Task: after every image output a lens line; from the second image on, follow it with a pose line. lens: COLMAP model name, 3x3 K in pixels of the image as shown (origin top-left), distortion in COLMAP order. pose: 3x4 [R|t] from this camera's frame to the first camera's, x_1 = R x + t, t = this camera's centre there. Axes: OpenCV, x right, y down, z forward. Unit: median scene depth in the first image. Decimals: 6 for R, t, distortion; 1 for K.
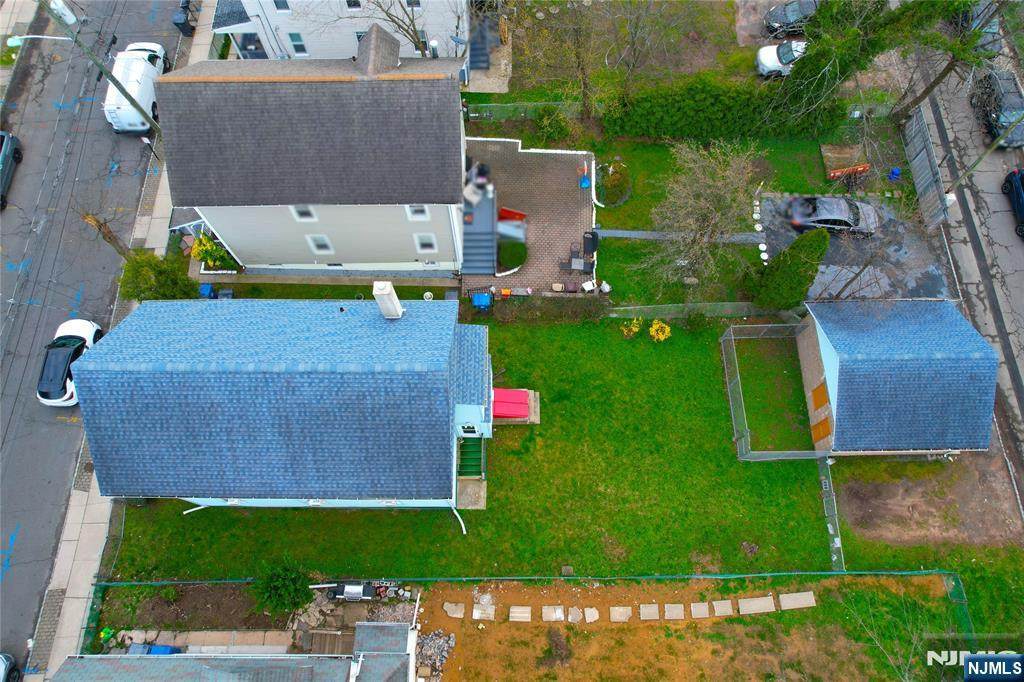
lens RADIAL K [[661.5, 0, 517.6], [0, 661.5, 351.4], [0, 0, 1]] dist [-0.090166, 0.087379]
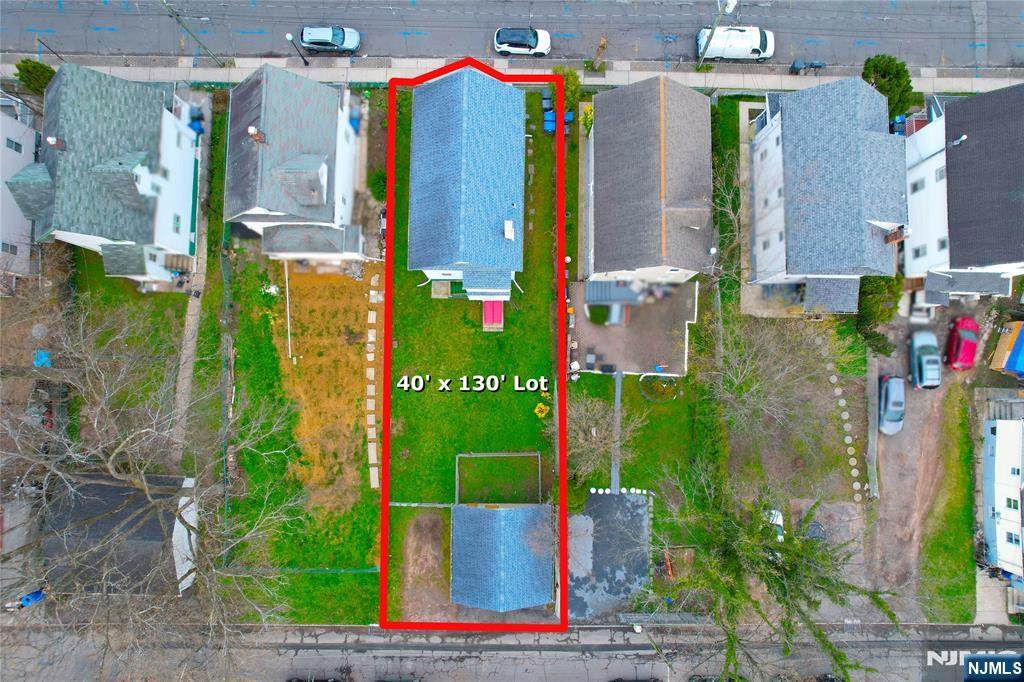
lens RADIAL K [[653.3, 0, 512.0], [0, 653.3, 341.0], [0, 0, 1]] dist [-0.048427, 0.001021]
pose [[-0.014323, 0.997498, -0.069235, 0.173967], [-0.936769, 0.010827, 0.349782, -0.536615], [0.349656, 0.069867, 0.934269, -0.485883]]
